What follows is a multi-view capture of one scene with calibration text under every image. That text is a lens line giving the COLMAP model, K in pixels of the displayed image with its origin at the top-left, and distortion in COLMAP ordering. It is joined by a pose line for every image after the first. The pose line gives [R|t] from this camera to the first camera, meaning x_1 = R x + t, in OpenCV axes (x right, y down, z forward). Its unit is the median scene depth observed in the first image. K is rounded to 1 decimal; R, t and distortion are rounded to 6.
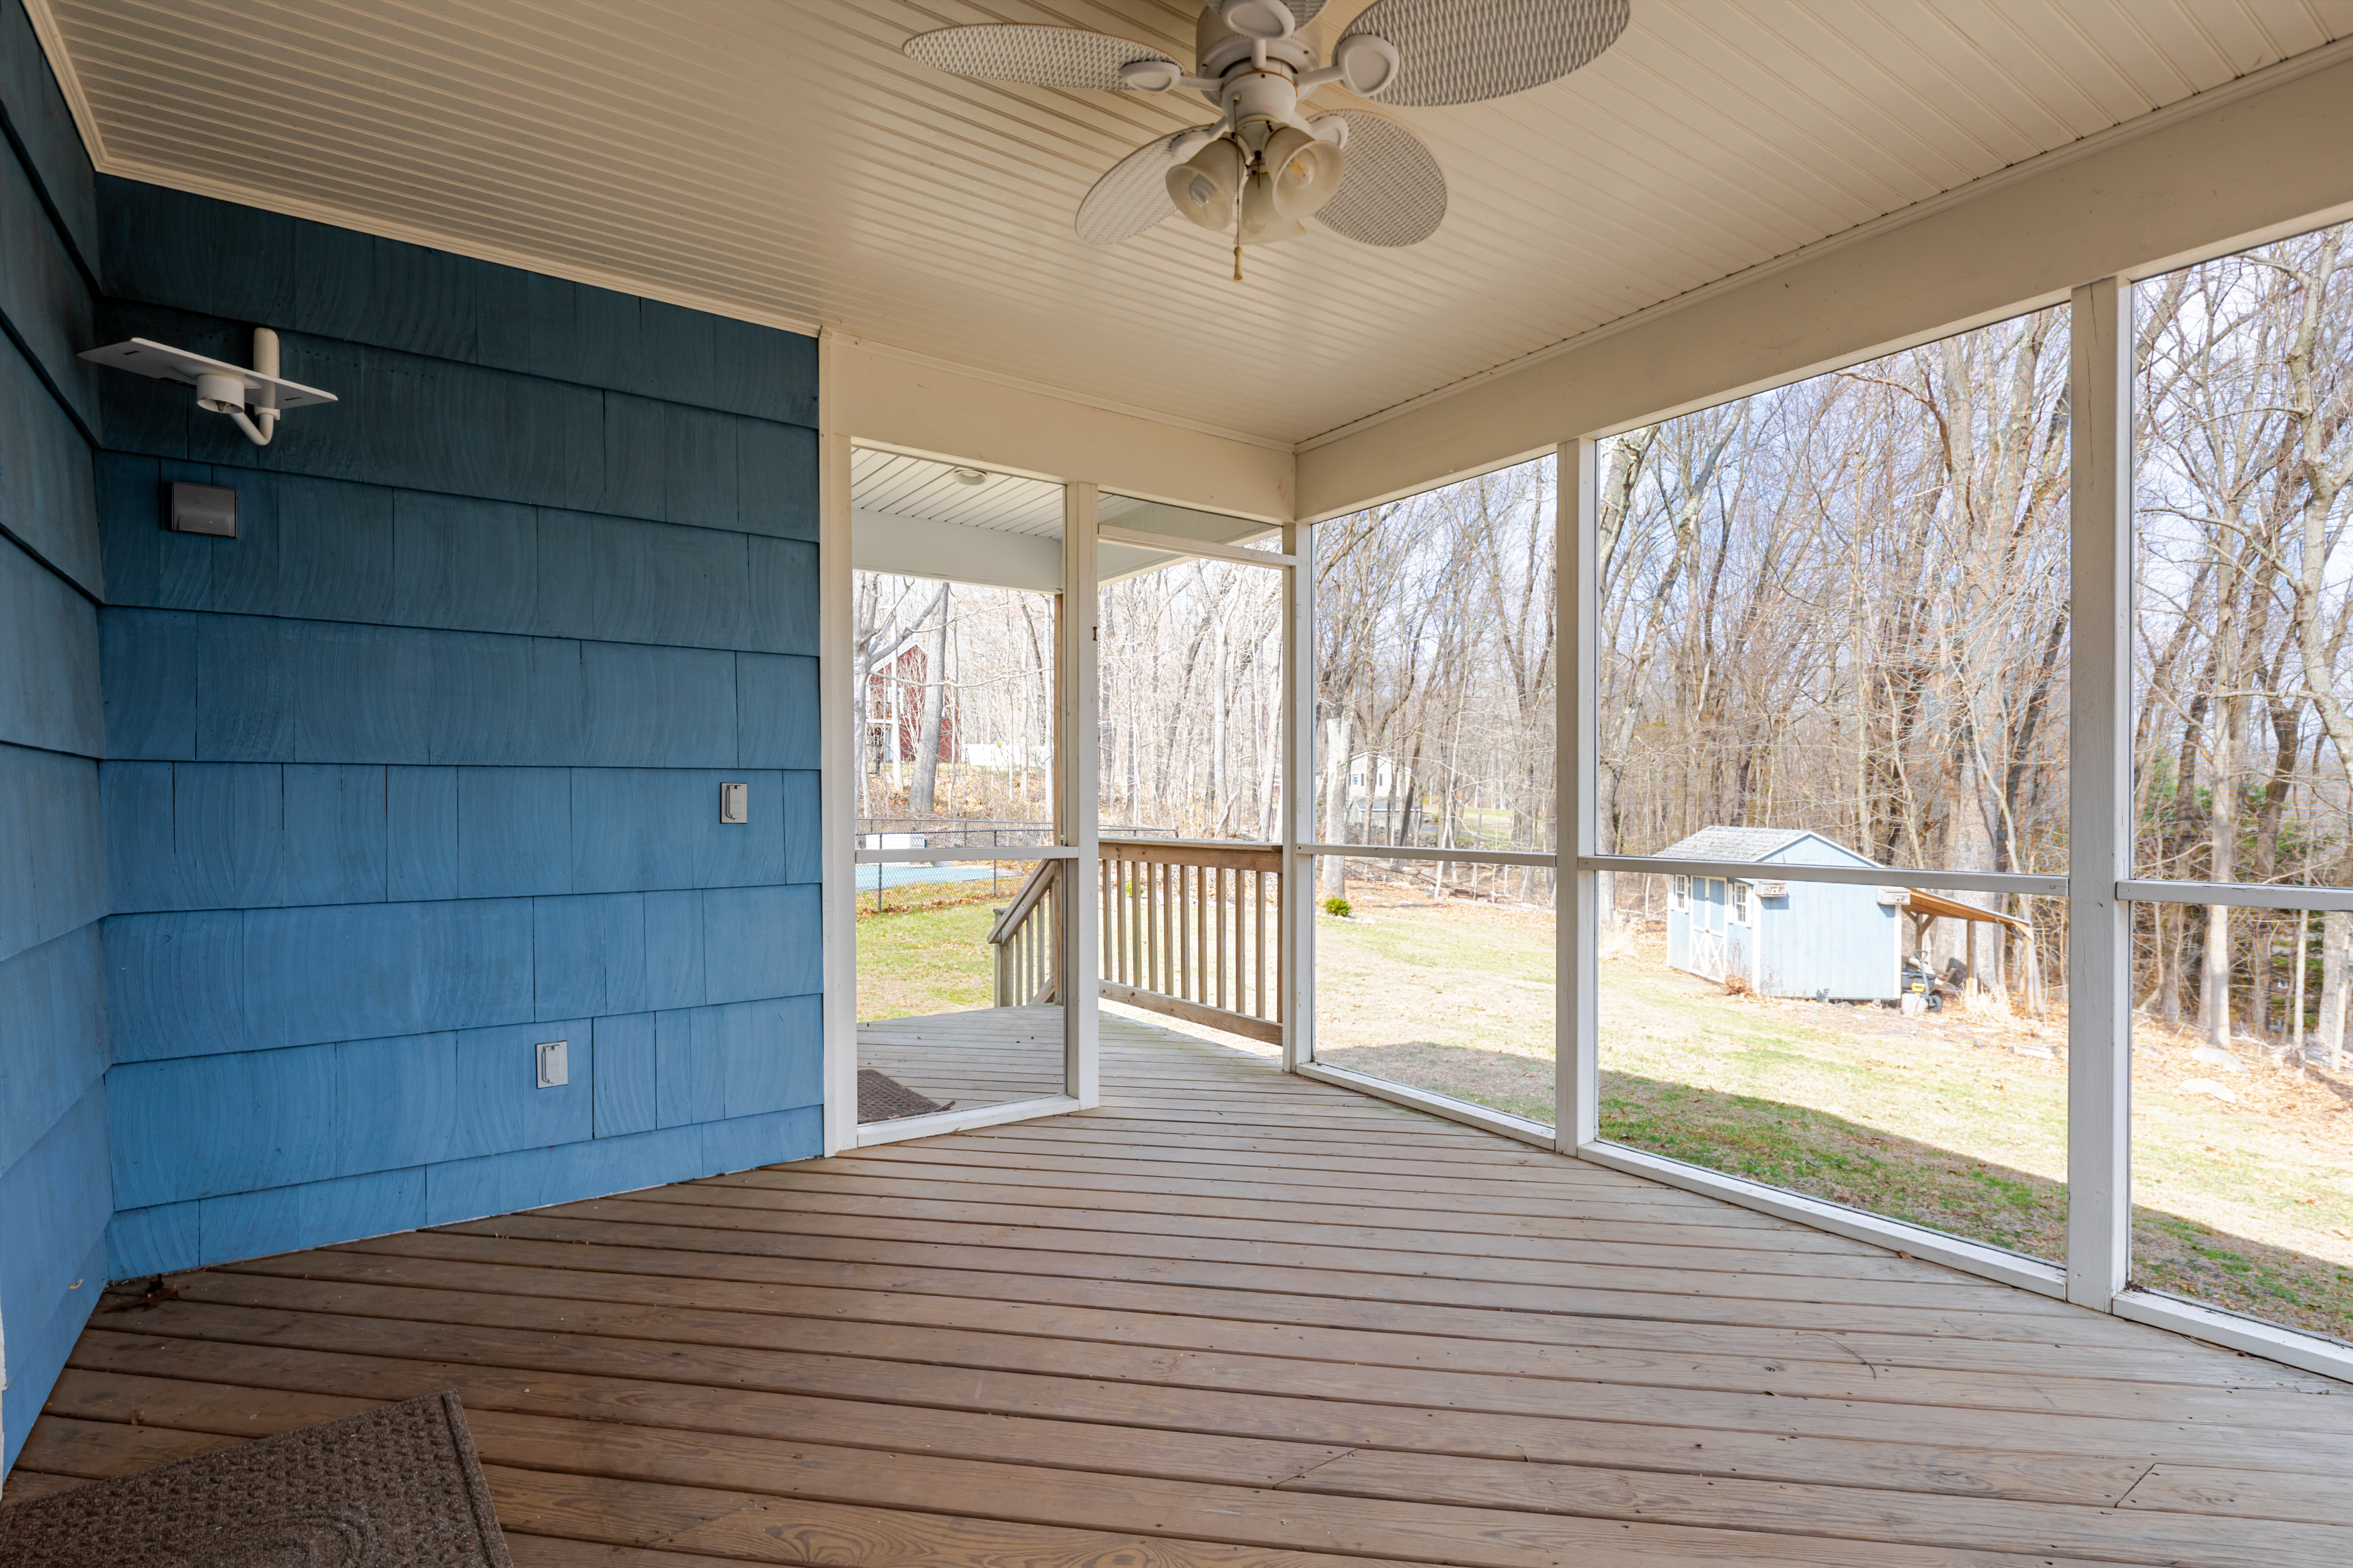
lens RADIAL K [[1141.3, 0, 1176.7], [0, 1141.3, 789.7], [0, 0, 1]] dist [0.011300, -0.002272]
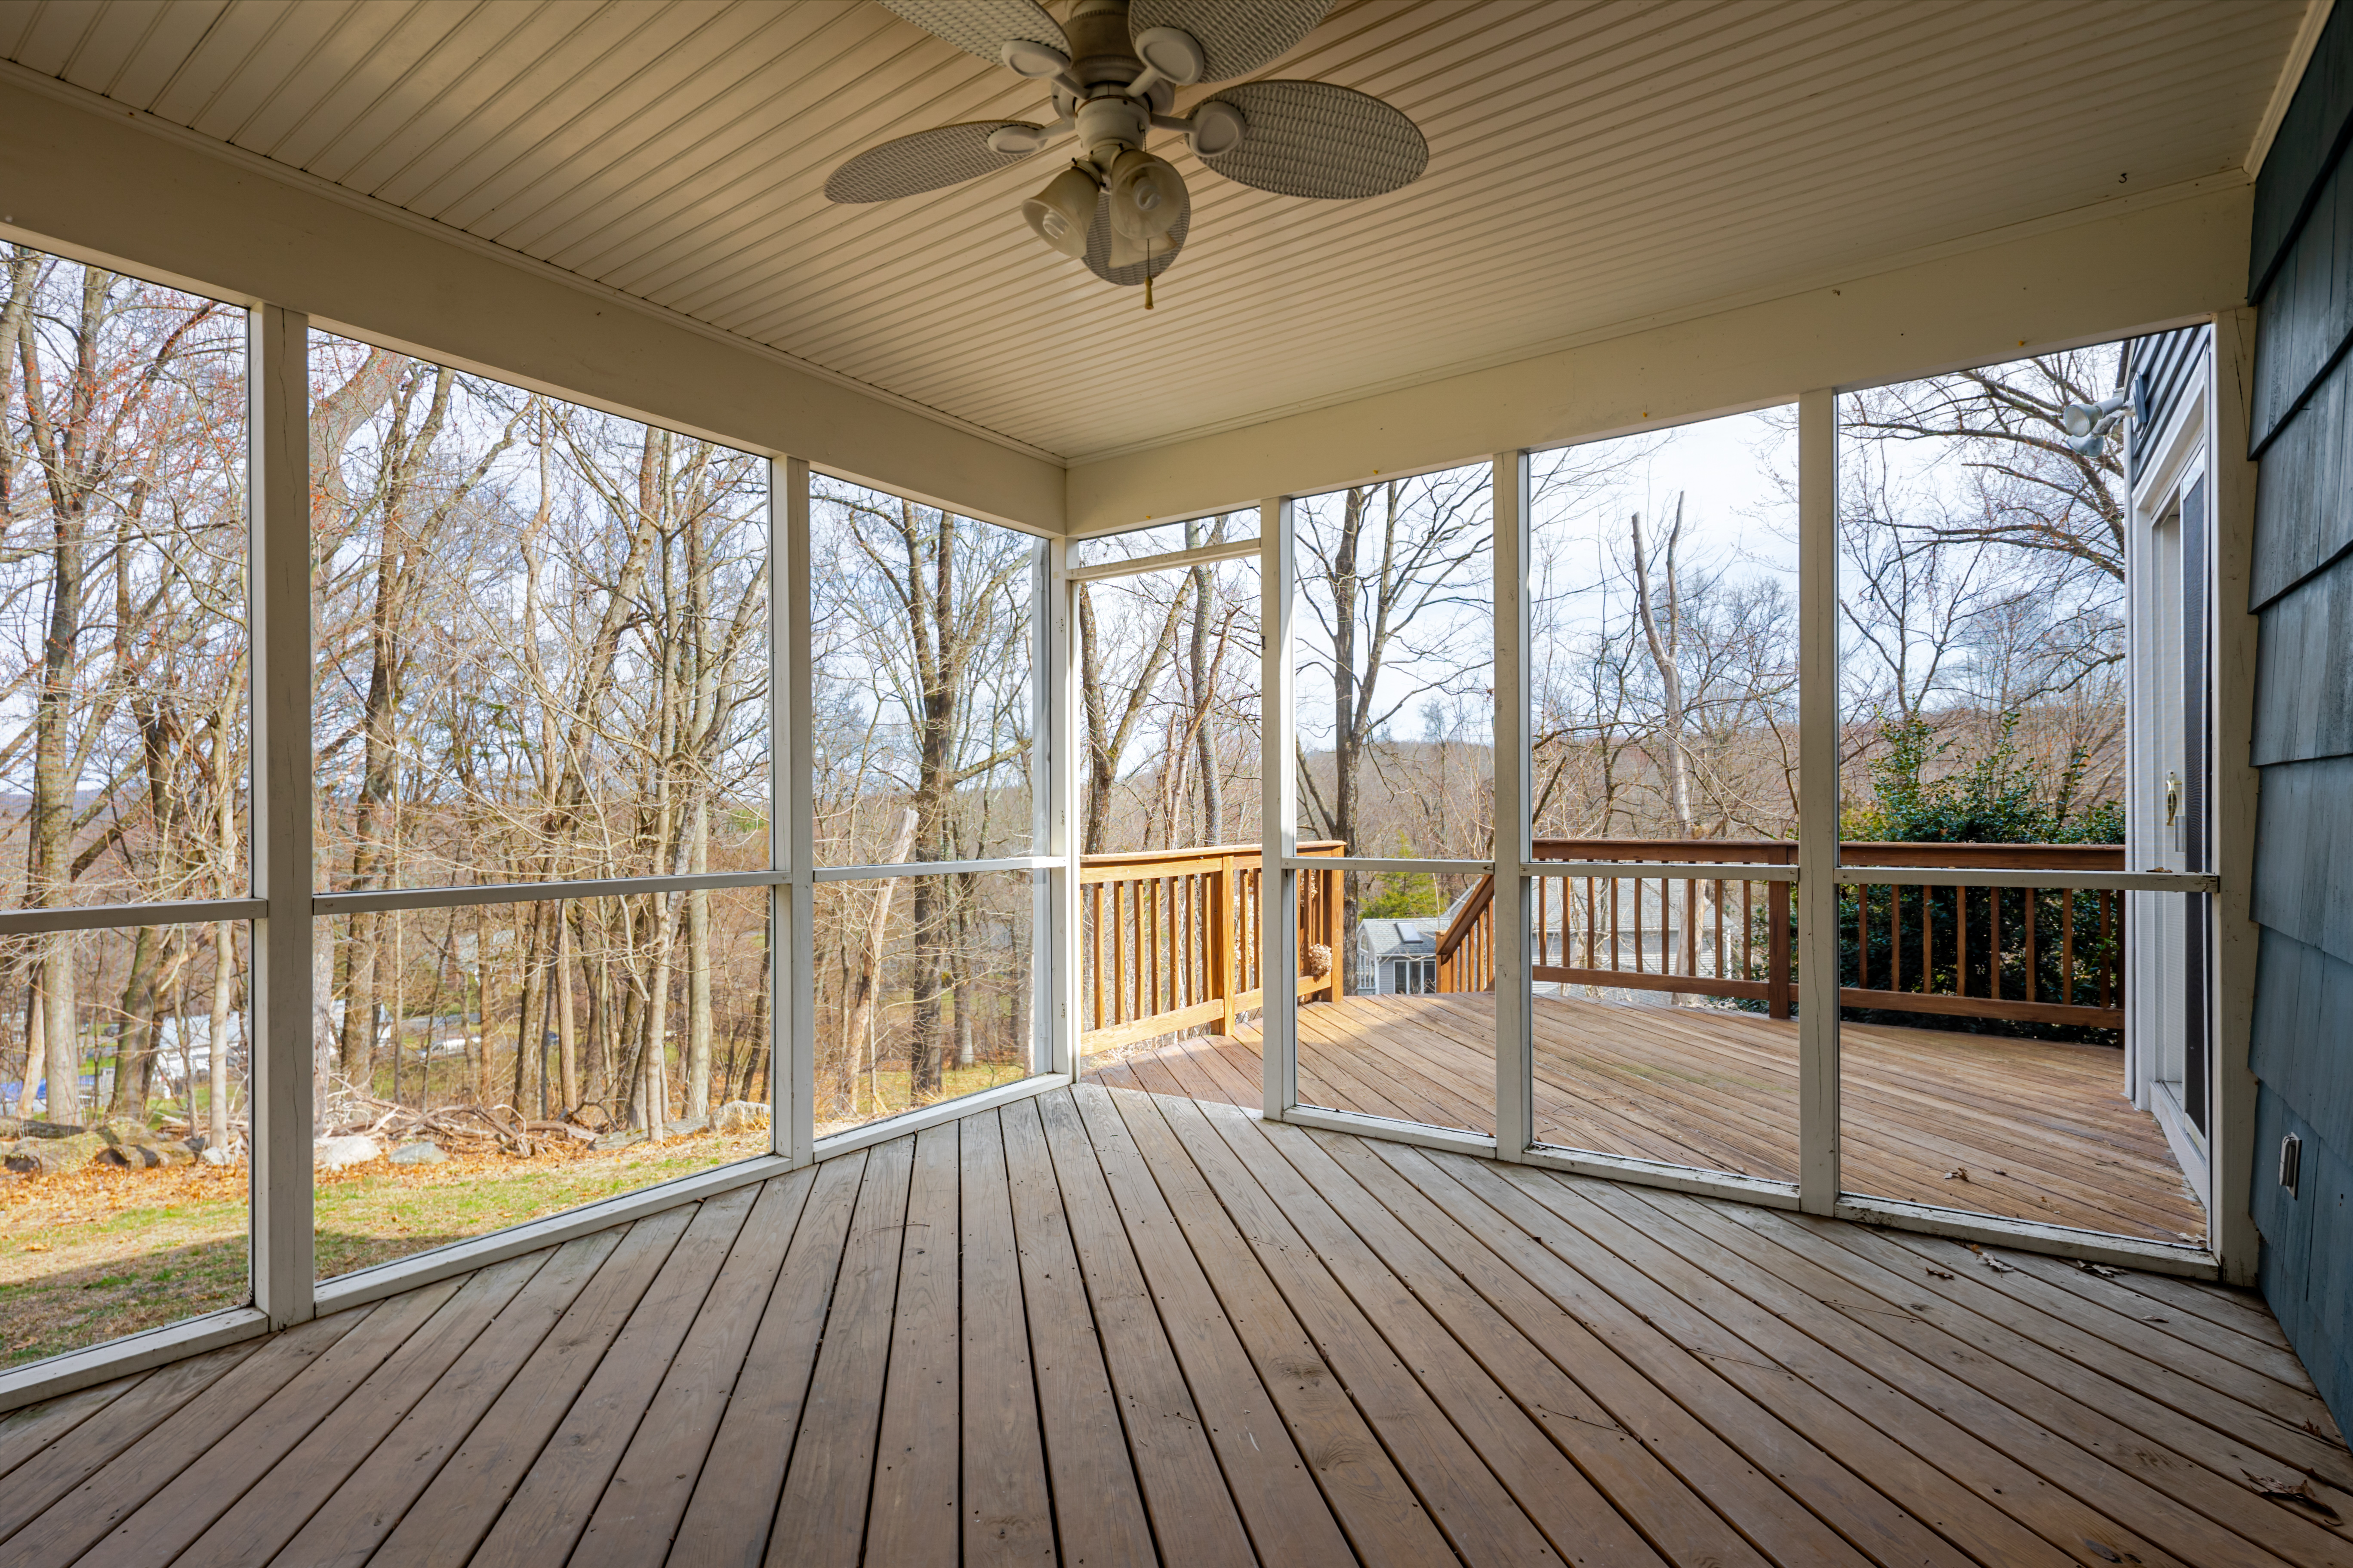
lens RADIAL K [[1141.2, 0, 1178.2], [0, 1141.2, 798.6], [0, 0, 1]] dist [0.011300, -0.002272]
pose [[-0.310830, -0.000740, 0.950465, -0.569997], [-0.007646, 0.999969, -0.001722, -0.015904], [-0.950435, -0.007802, -0.310826, 0.771225]]
